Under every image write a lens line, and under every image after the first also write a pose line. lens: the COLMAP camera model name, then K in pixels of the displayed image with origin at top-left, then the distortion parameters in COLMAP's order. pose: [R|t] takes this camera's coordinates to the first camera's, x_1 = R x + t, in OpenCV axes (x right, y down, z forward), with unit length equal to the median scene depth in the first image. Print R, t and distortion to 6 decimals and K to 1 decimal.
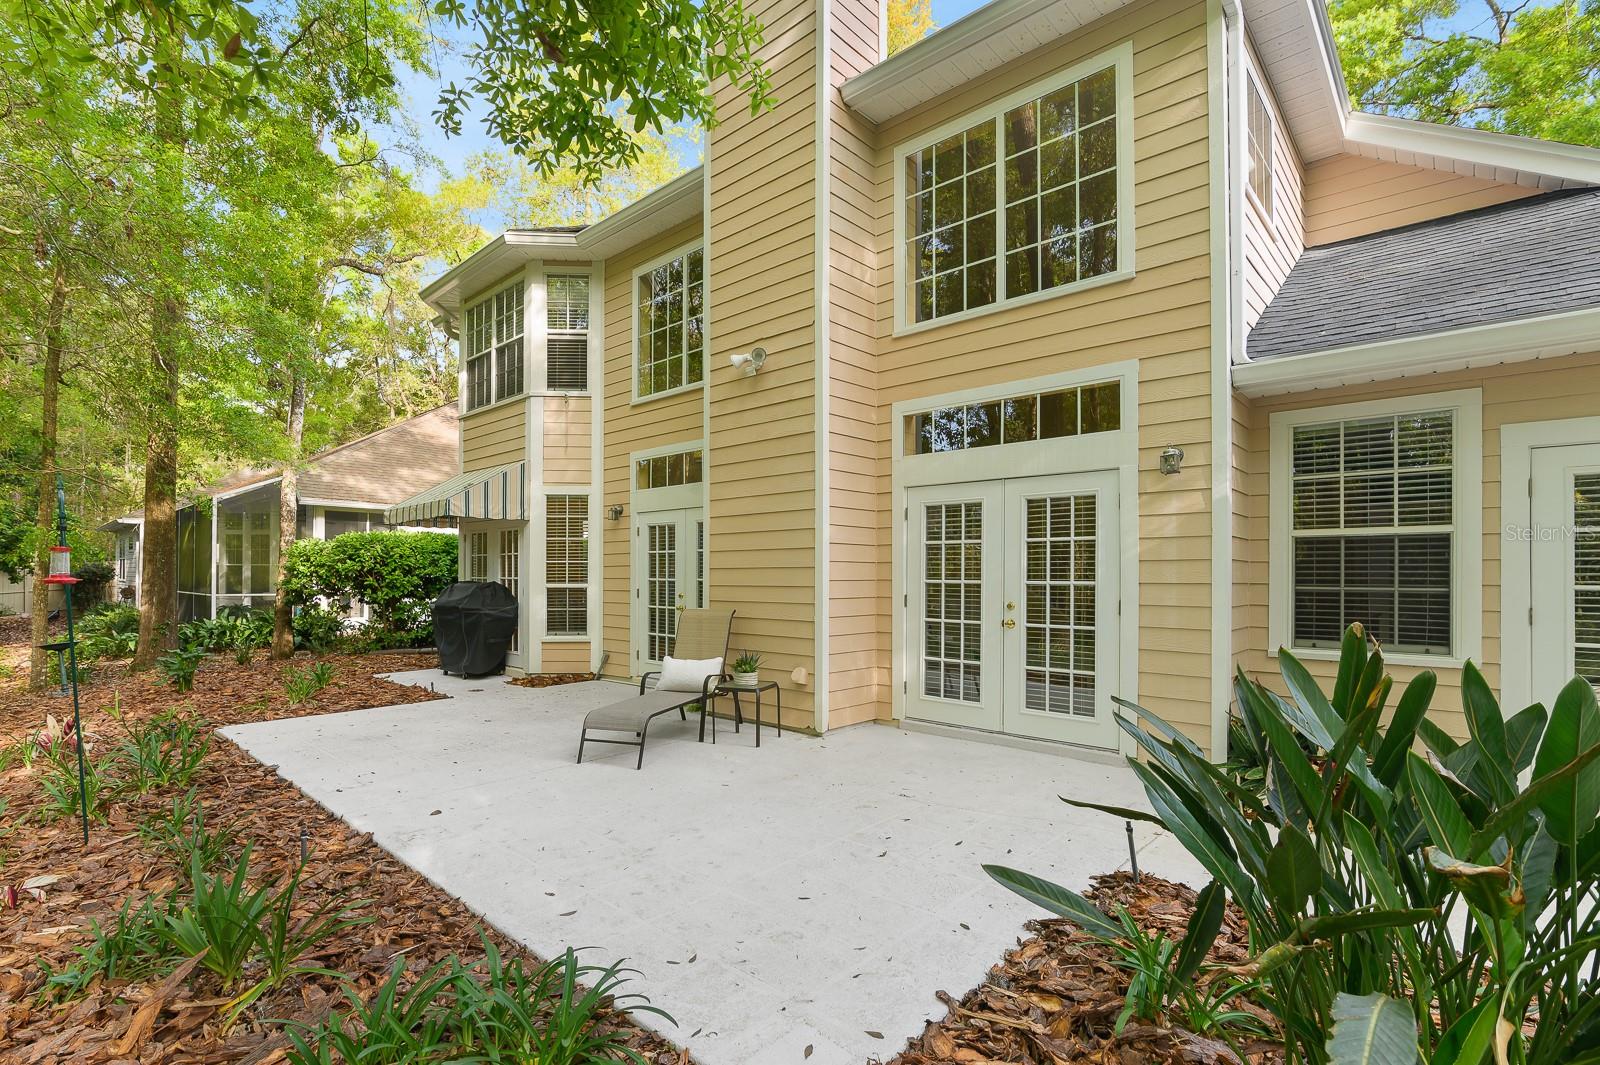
lens RADIAL K [[756.2, 0, 791.3], [0, 756.2, 572.4], [0, 0, 1]] dist [-0.015504, 0.000376]
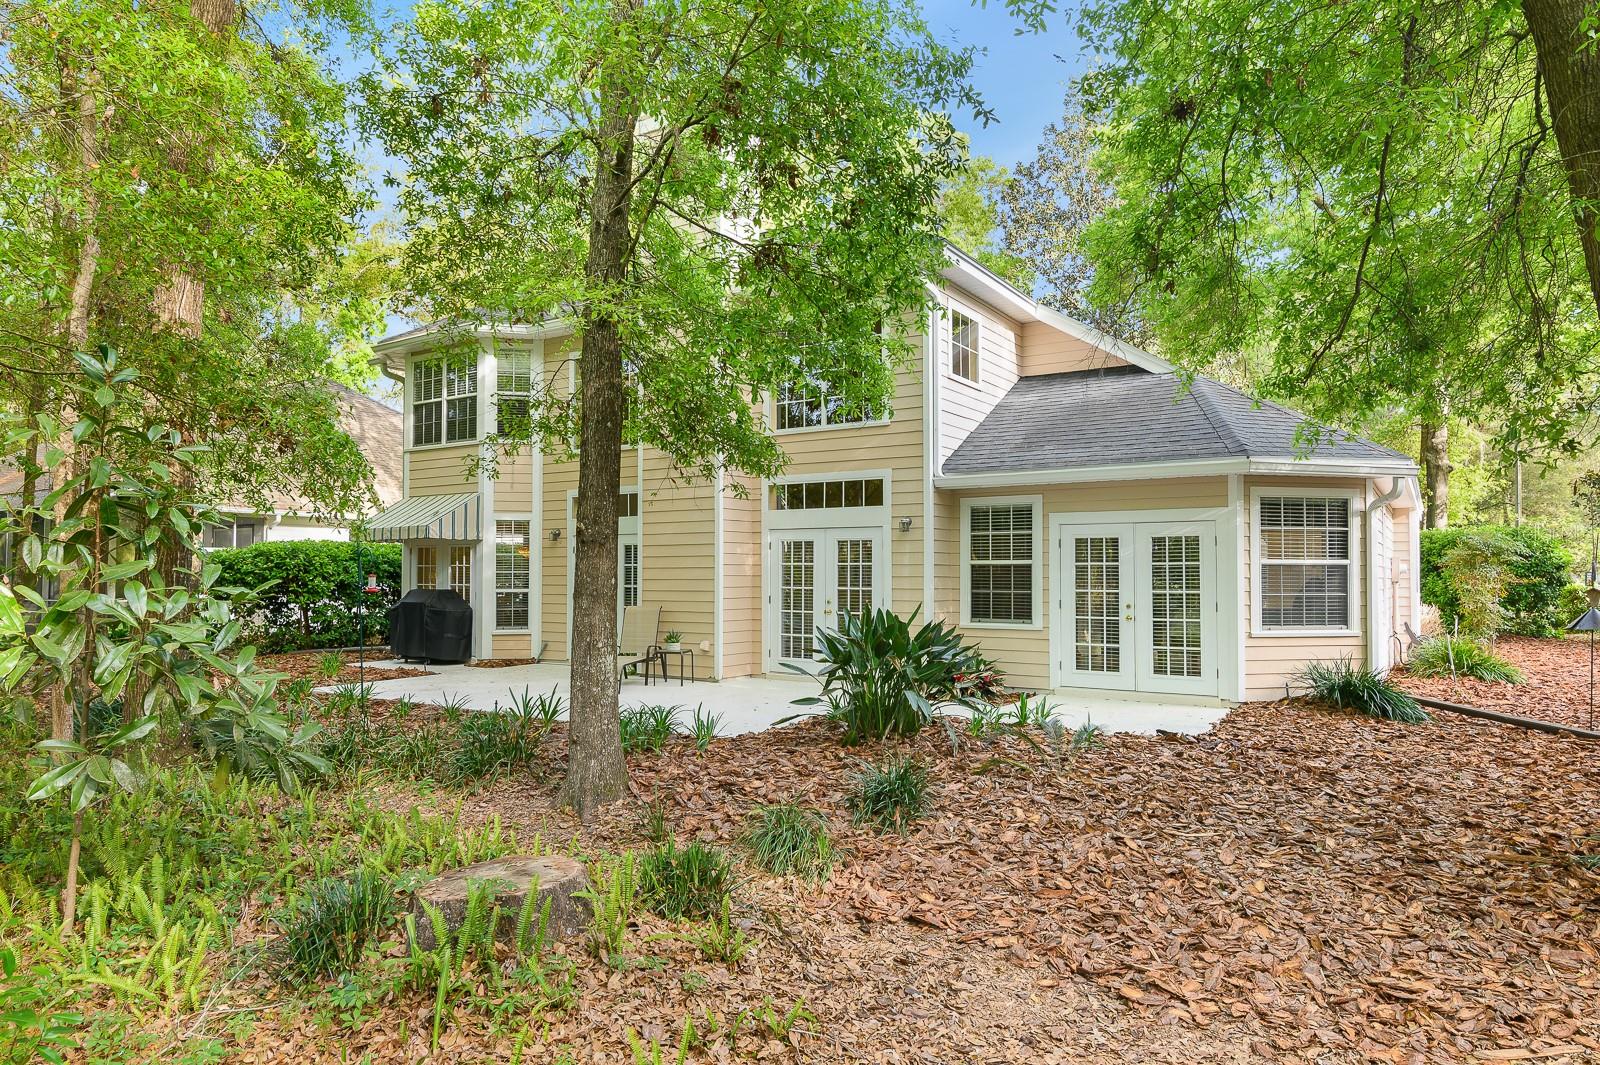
lens RADIAL K [[991.9, 0, 801.6], [0, 991.9, 565.2], [0, 0, 1]] dist [0.001258, 0.000173]
pose [[0.986392, 0.001267, 0.164404, -0.132772], [-0.000197, 0.999979, -0.006525, -0.022233], [-0.164409, 0.006404, 0.986371, -1.121975]]
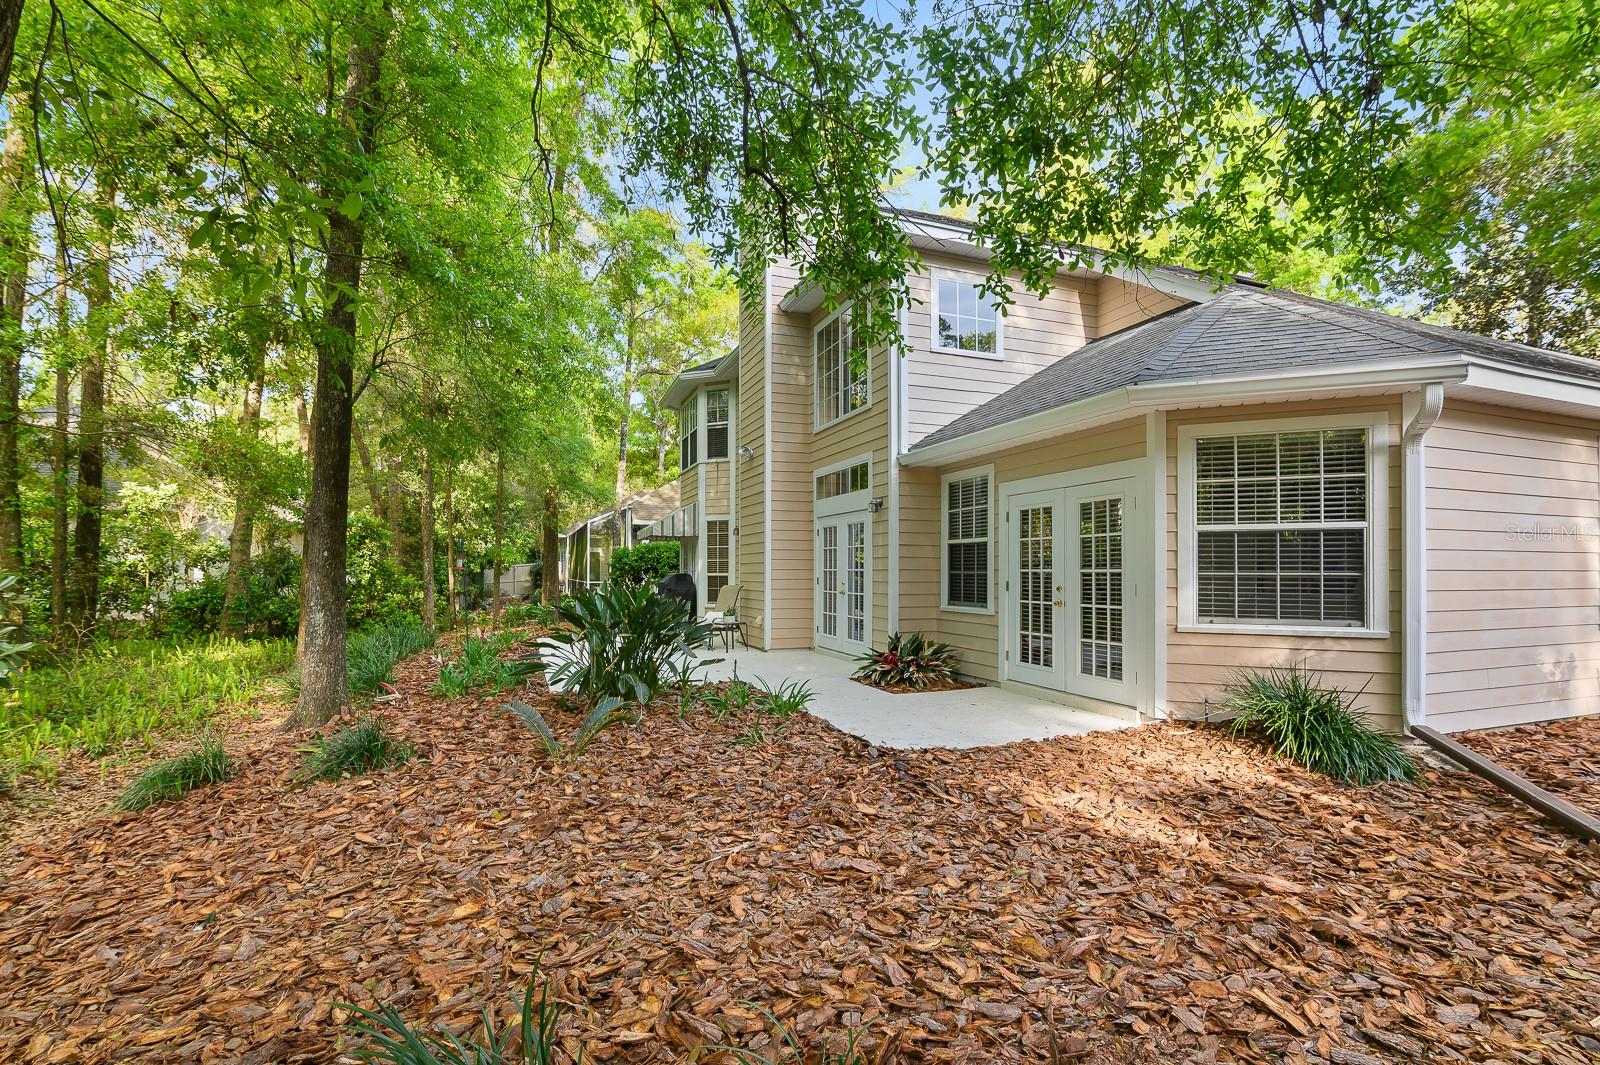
lens RADIAL K [[756.2, 0, 791.3], [0, 756.2, 572.4], [0, 0, 1]] dist [-0.015504, 0.000376]
pose [[0.887187, -0.002614, -0.461403, 0.934460], [0.005754, 0.999969, 0.005399, 0.007724], [0.461374, -0.007445, 0.887174, -0.627663]]
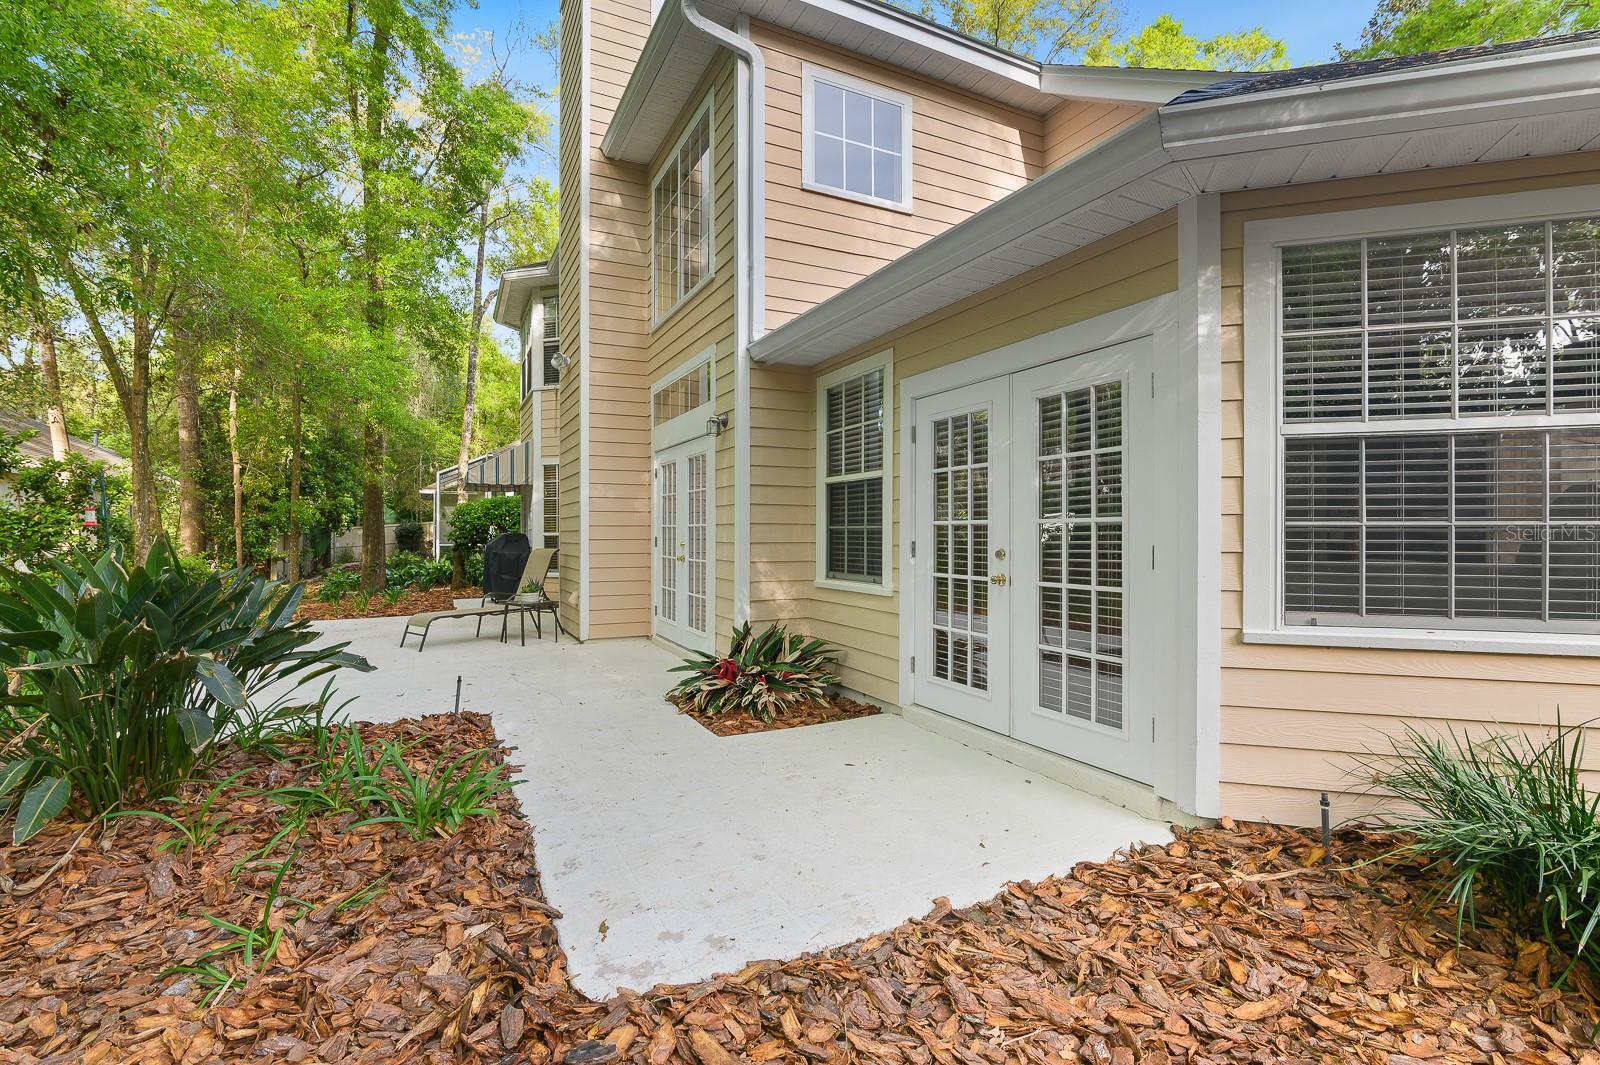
lens RADIAL K [[744.7, 0, 800.0], [0, 744.7, 532.5], [0, 0, 1]] dist [-0.014210, 0.000509]
pose [[0.932580, -0.003642, -0.360944, 0.835509], [0.005306, 0.999979, 0.003621, 0.019704], [0.360924, -0.005292, 0.932580, -0.074940]]
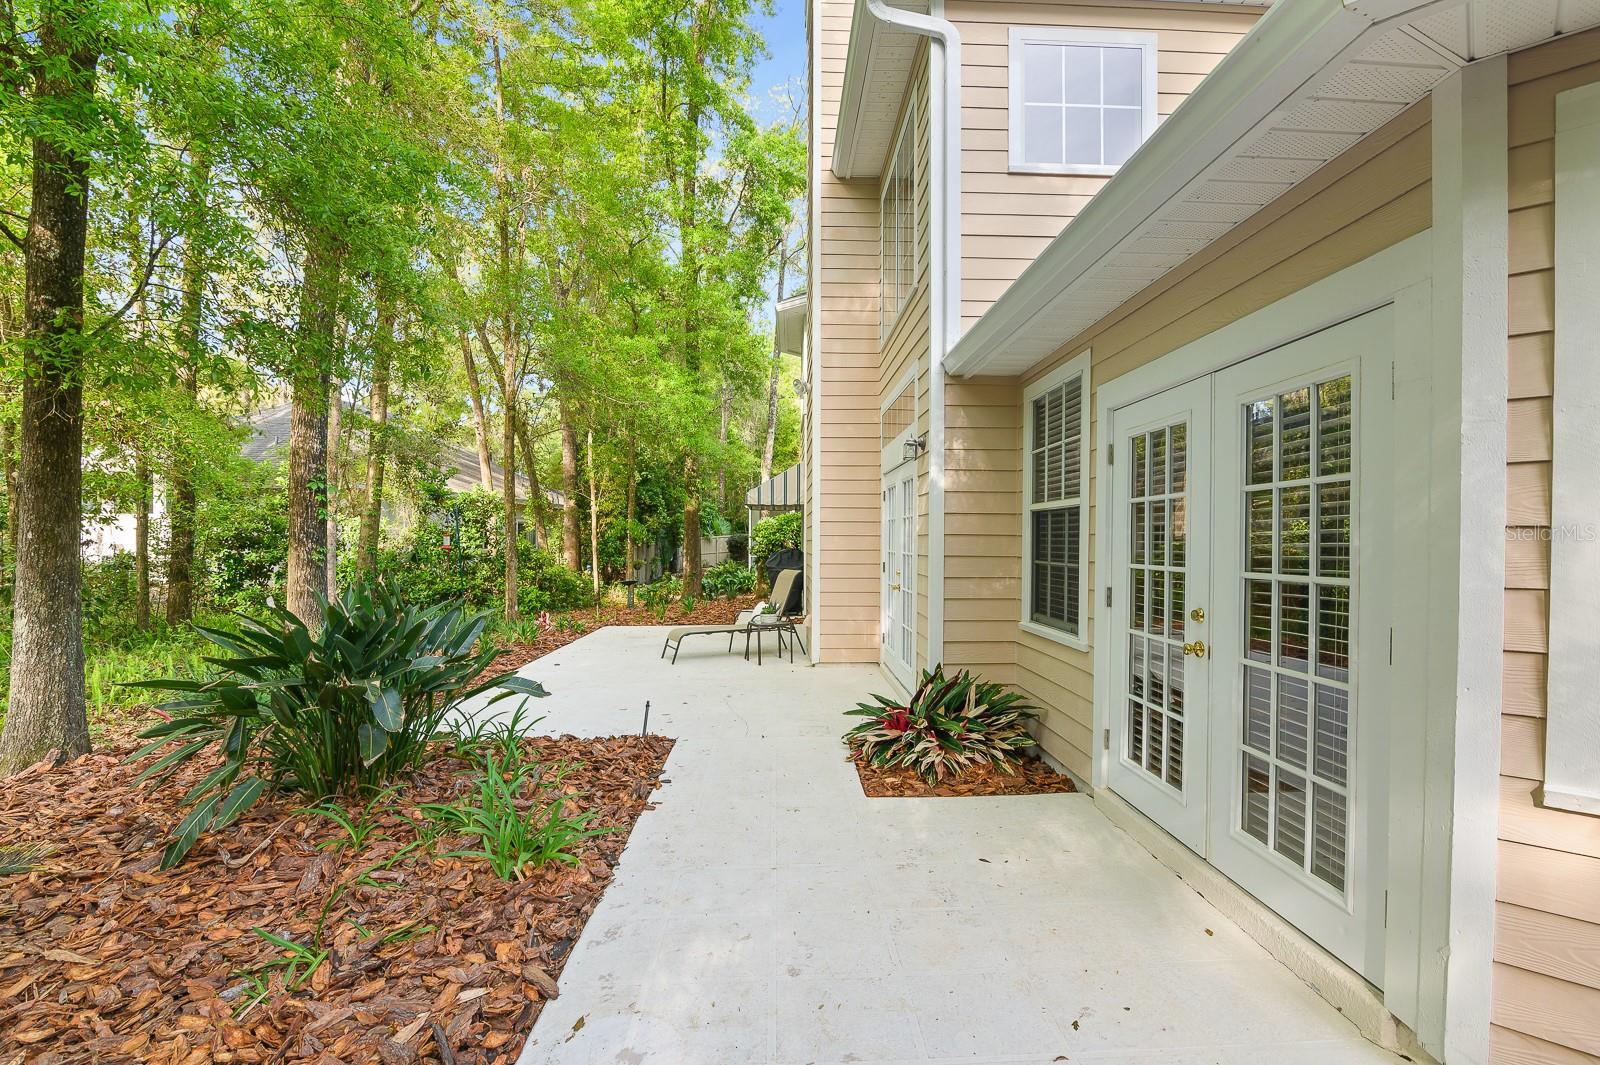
lens RADIAL K [[741.8, 0, 803.4], [0, 741.8, 542.2], [0, 0, 1]] dist [-0.003781, -0.000410]
pose [[0.697296, 0.001513, -0.716781, 0.930842], [0.003067, 0.999982, 0.005094, -0.008741], [0.716776, -0.005750, 0.697279, 0.069860]]
